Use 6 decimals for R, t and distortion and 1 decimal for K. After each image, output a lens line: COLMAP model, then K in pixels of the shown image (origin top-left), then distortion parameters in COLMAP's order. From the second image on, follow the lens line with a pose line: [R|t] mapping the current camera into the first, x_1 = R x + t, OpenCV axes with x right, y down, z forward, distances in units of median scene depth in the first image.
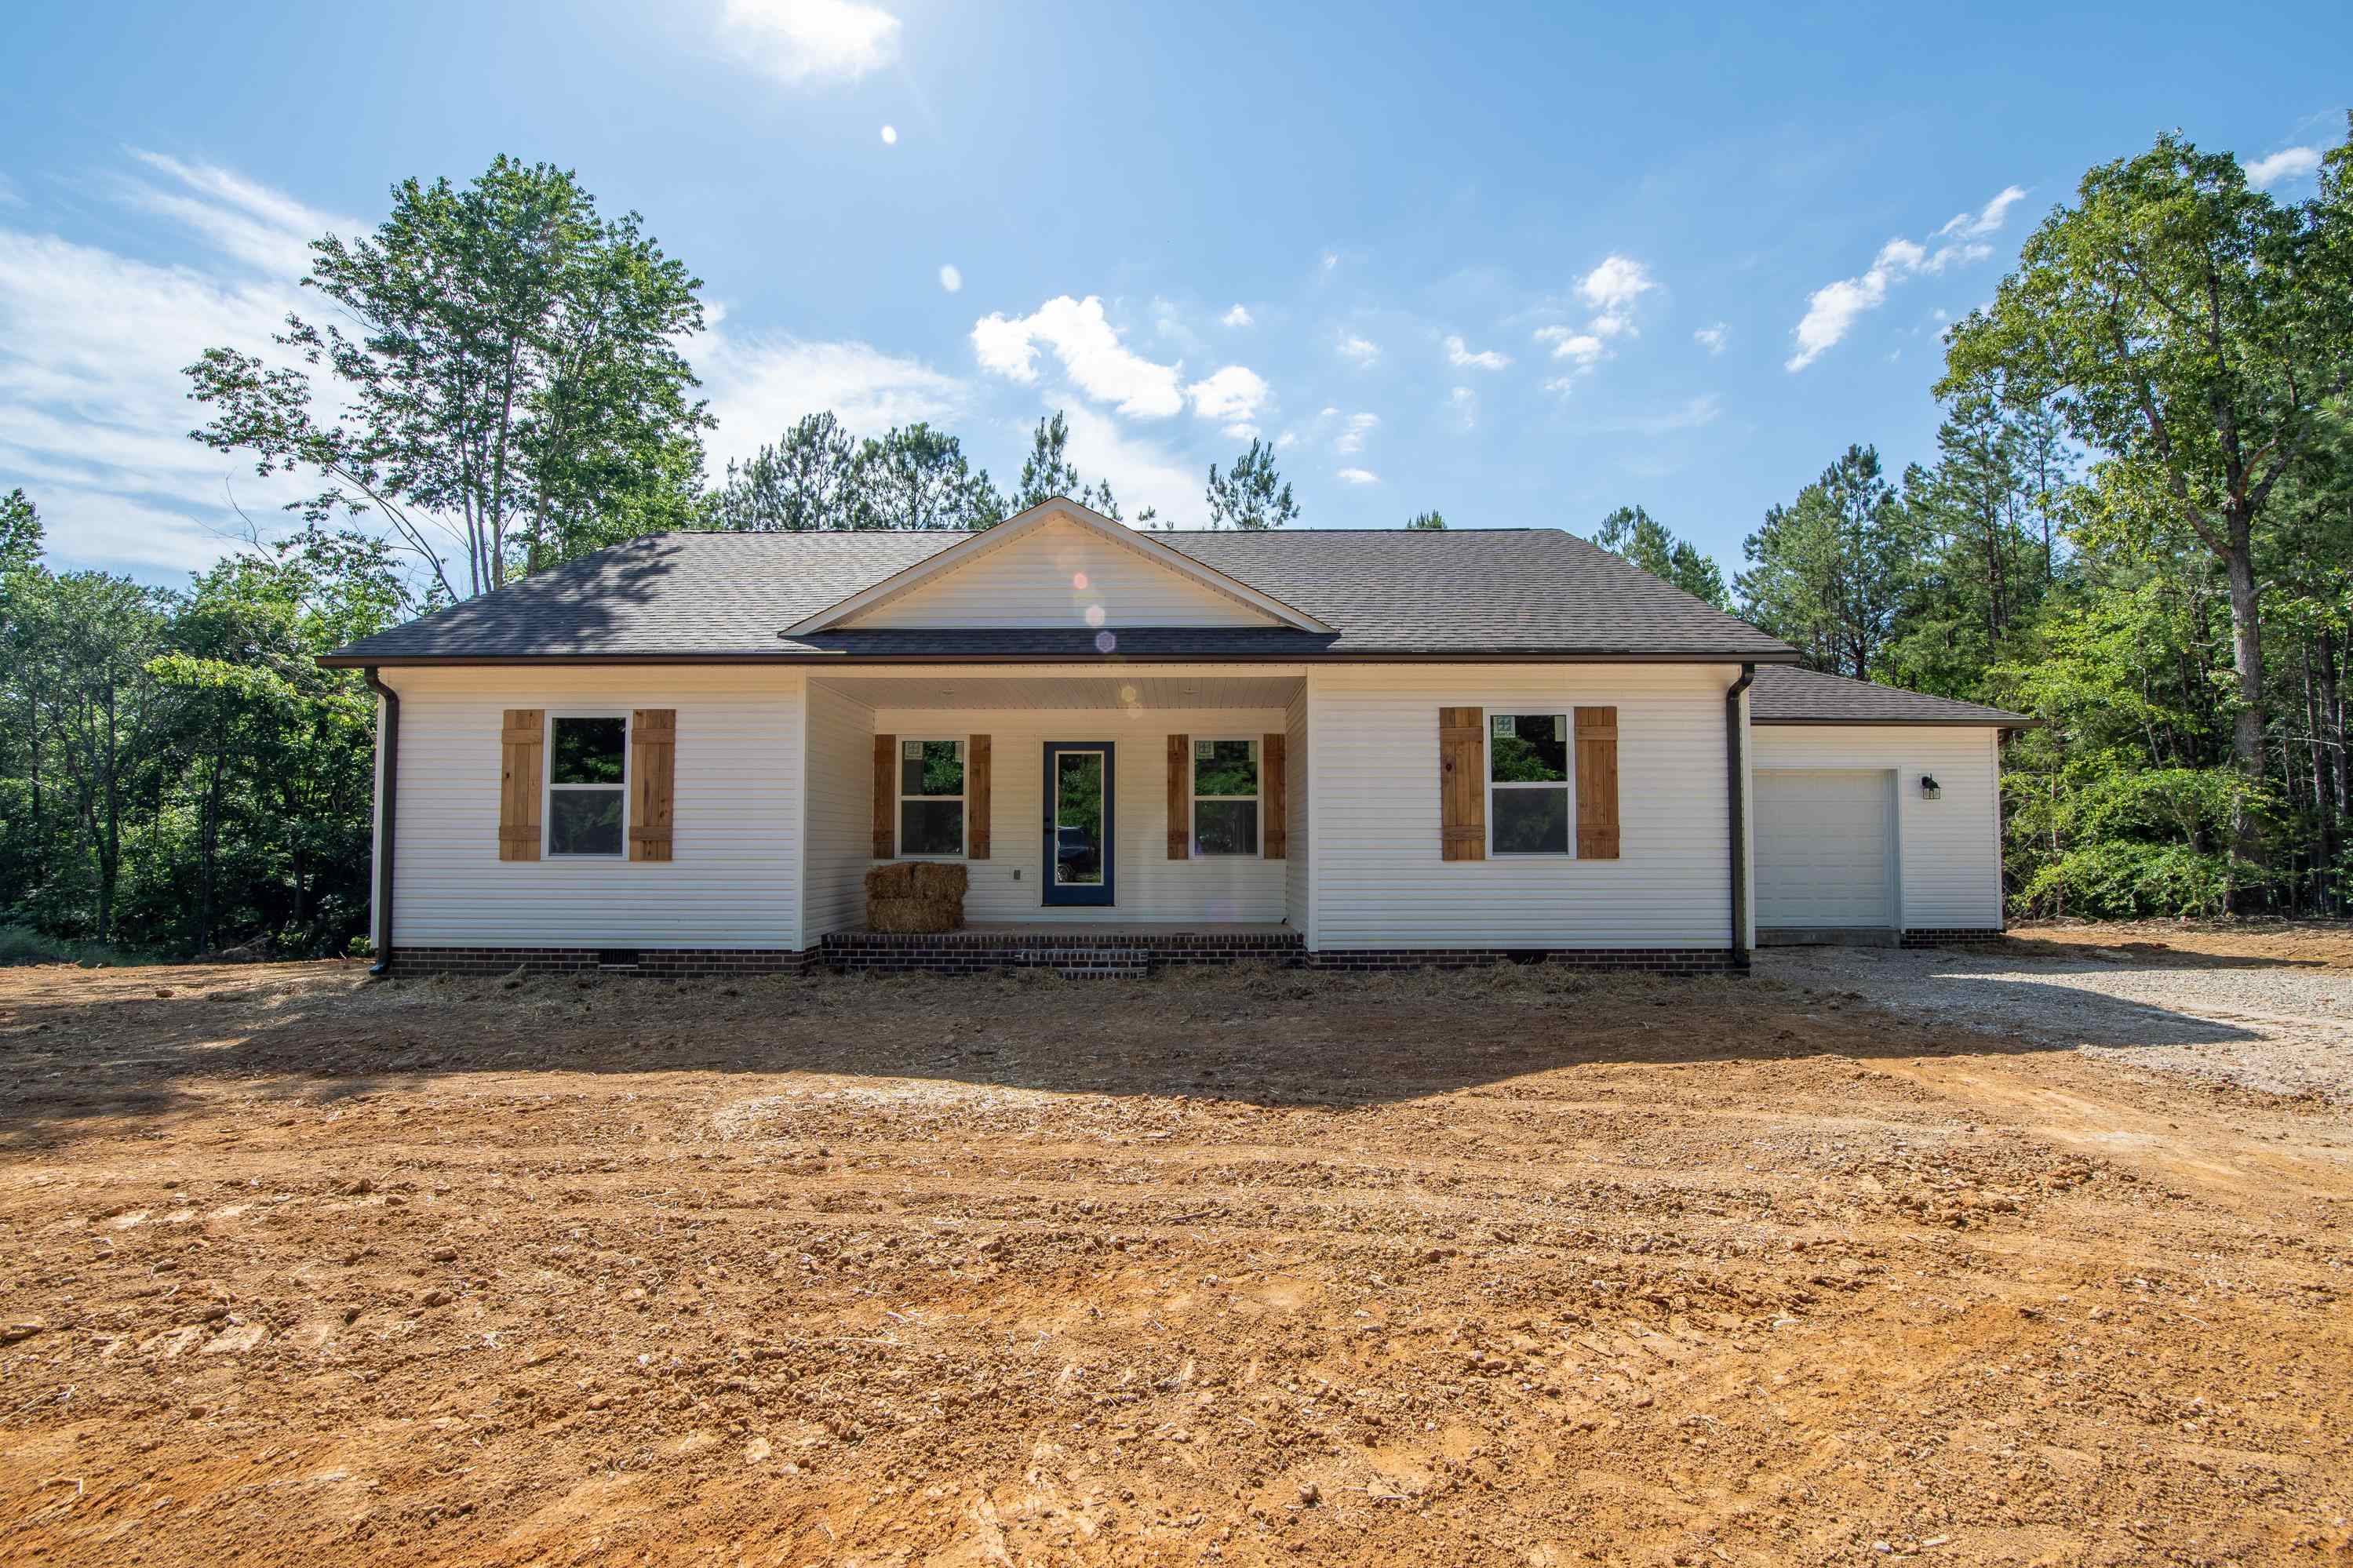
lens RADIAL K [[1053.4, 0, 1180.0], [0, 1053.4, 800.7], [0, 0, 1]] dist [-0.040912, 0.008936]
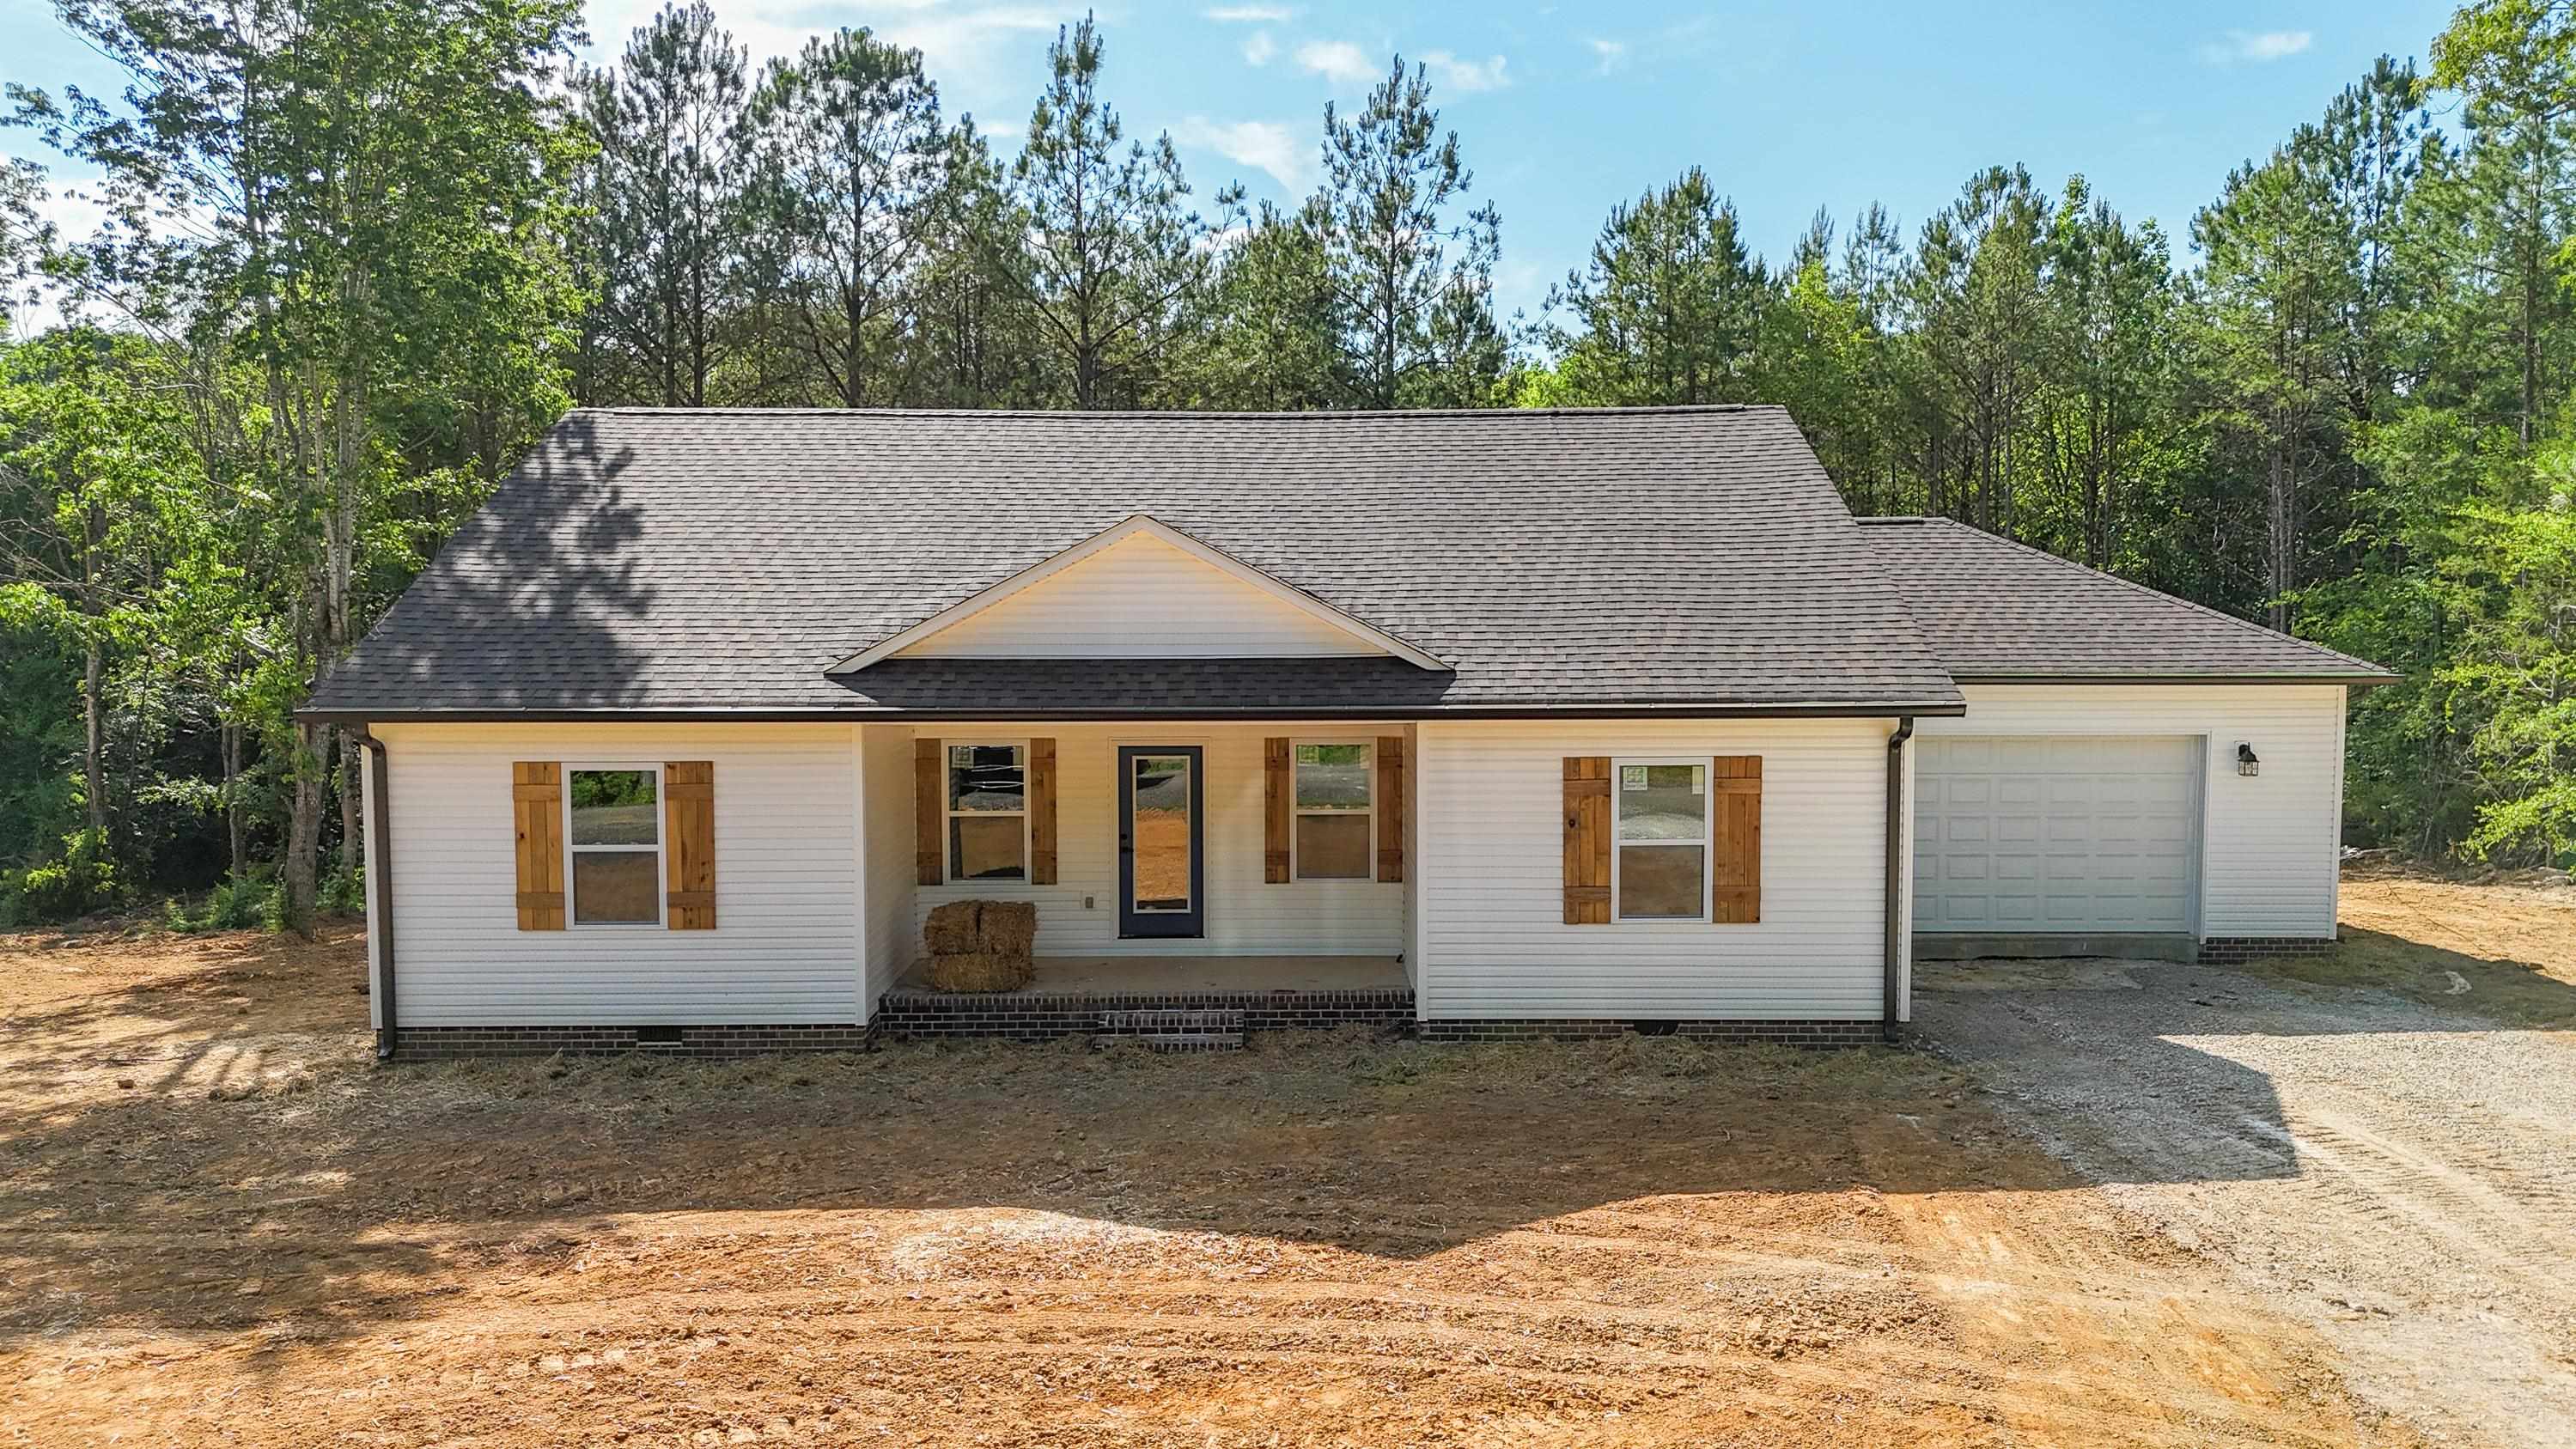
lens RADIAL K [[1912.4, 0, 1302.5], [0, 1912.4, 728.2], [0, 0, 1]] dist [0.058203, -0.036460]
pose [[0.999977, -0.003980, 0.005556, 0.011963], [0.003251, 0.992080, 0.125563, -0.323222], [-0.006012, -0.125542, 0.992070, -0.636615]]
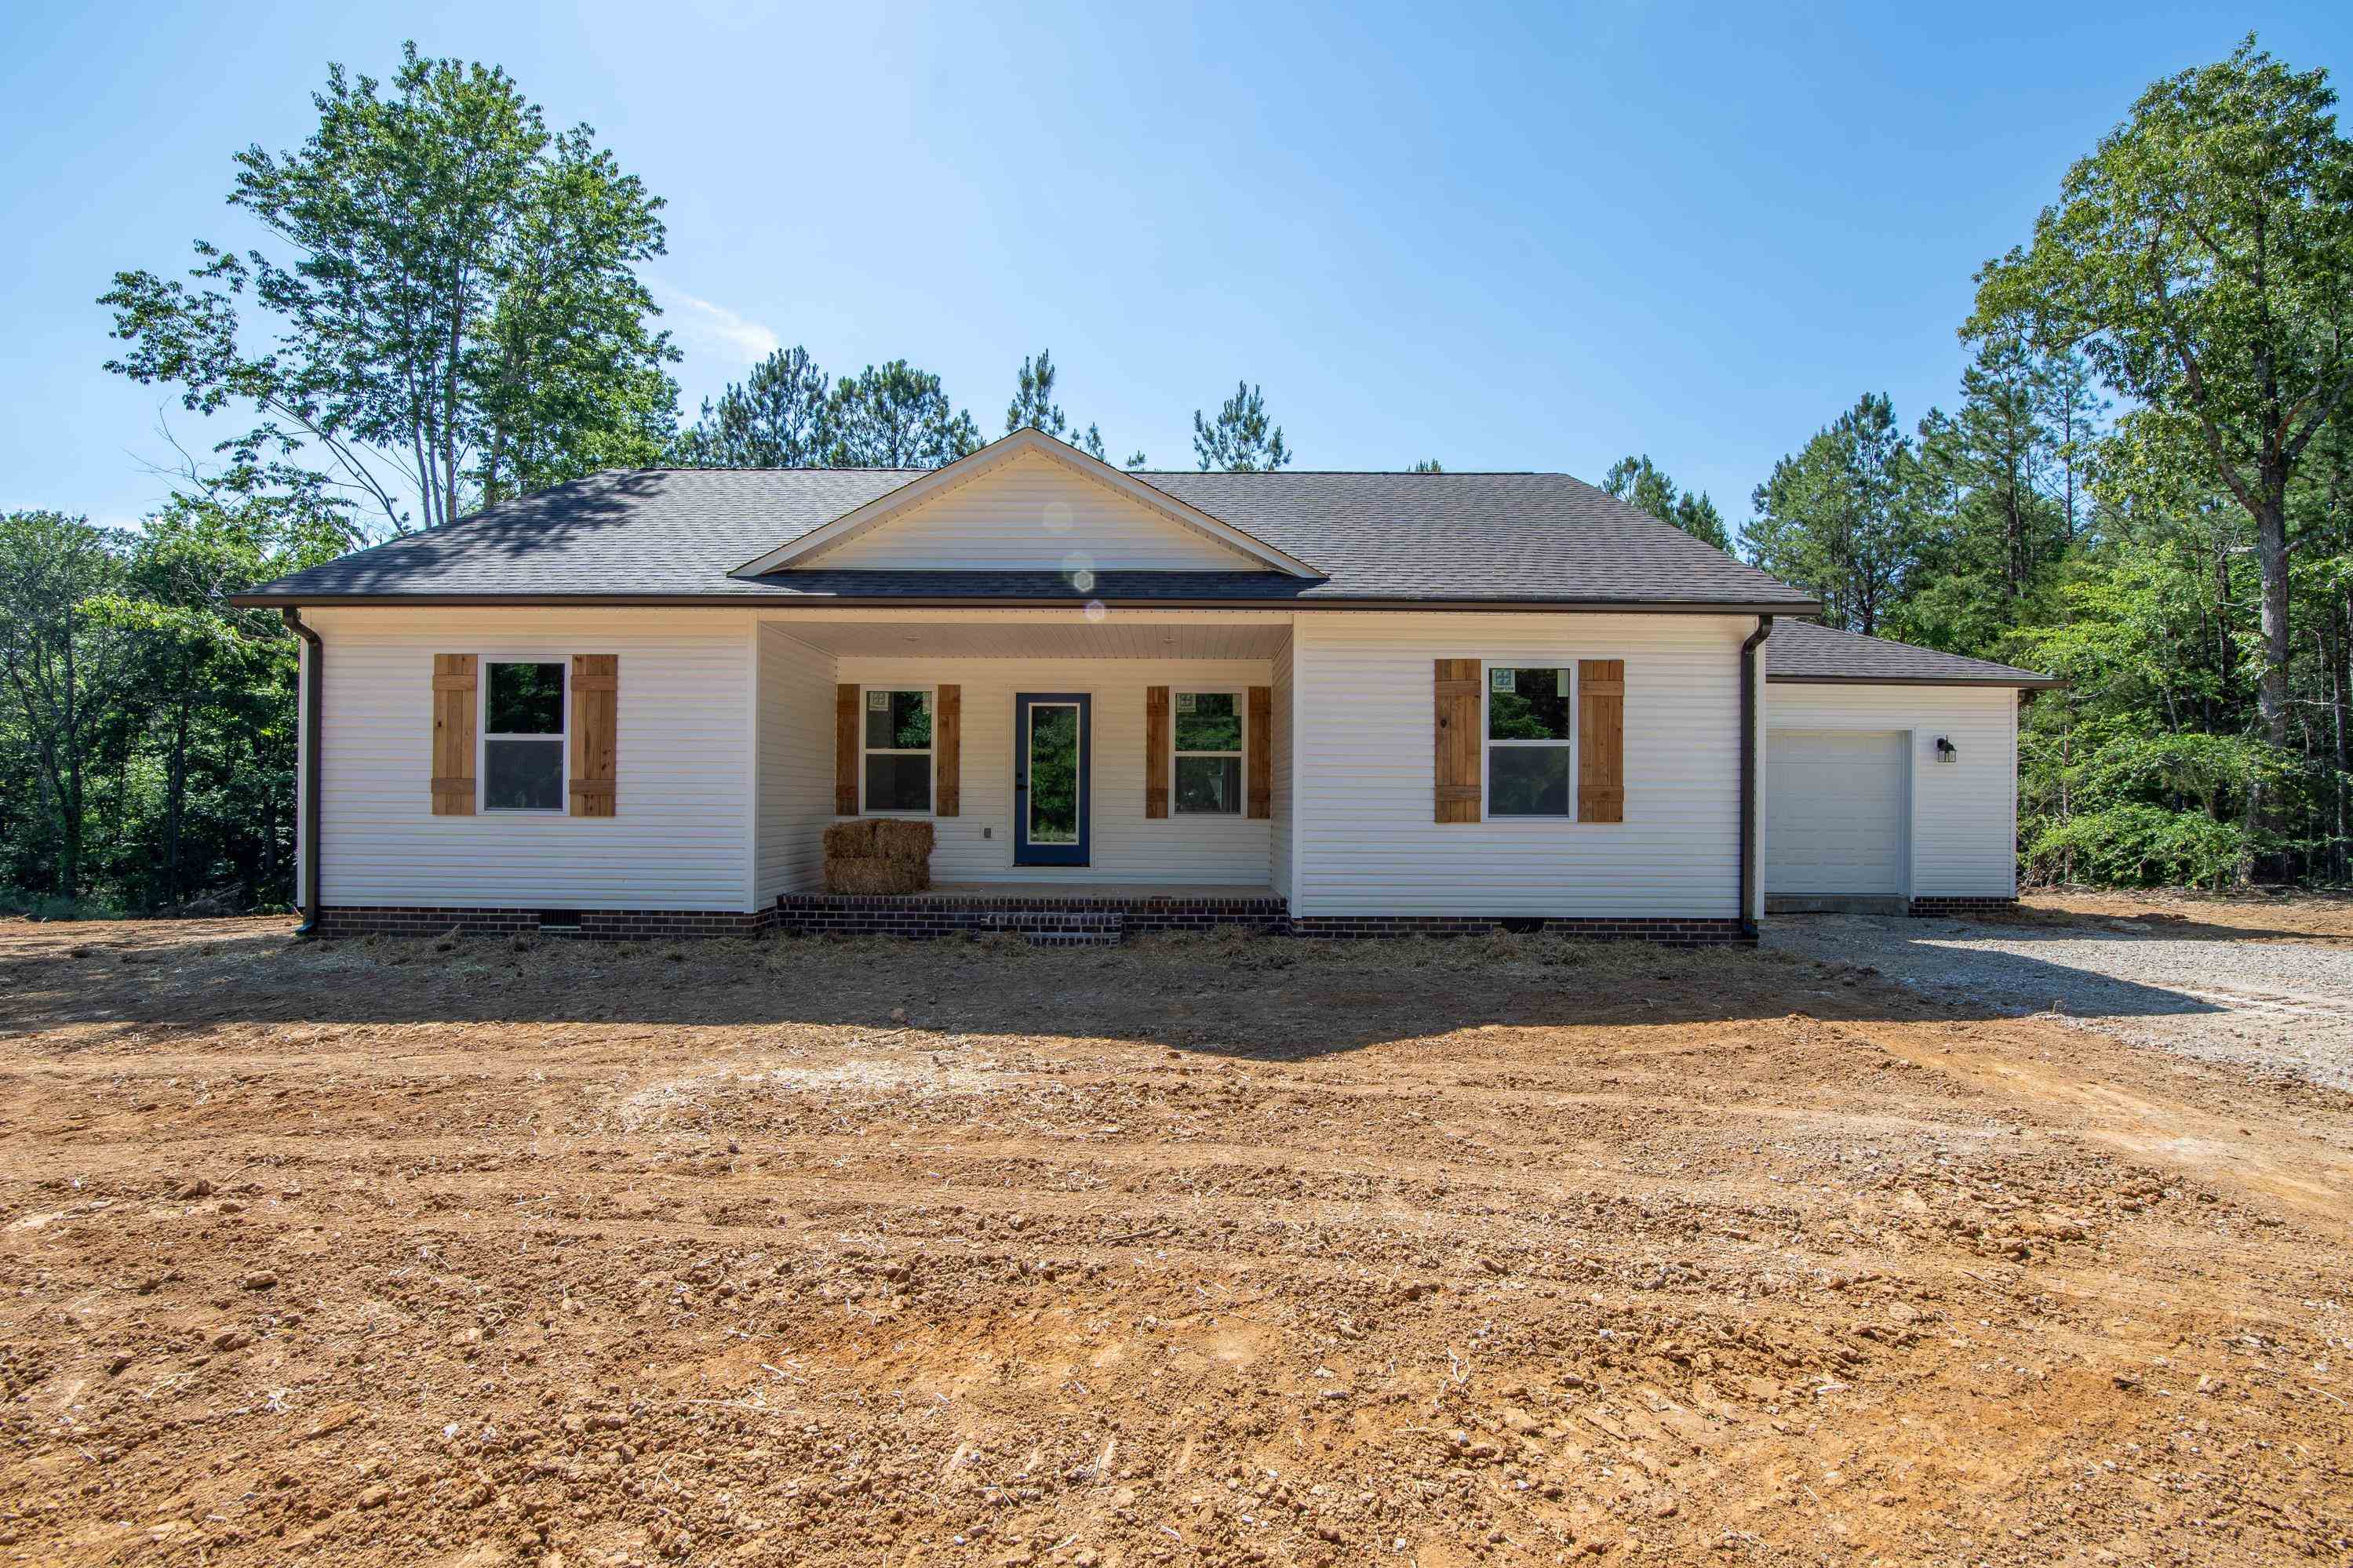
lens RADIAL K [[1053.4, 0, 1176.2], [0, 1053.4, 816.9], [0, 0, 1]] dist [-0.040912, 0.008936]
pose [[0.999963, 0.007869, 0.003445, 0.015316], [-0.008053, 0.998322, 0.057336, -0.000037], [-0.002988, -0.057361, 0.998349, 0.059743]]
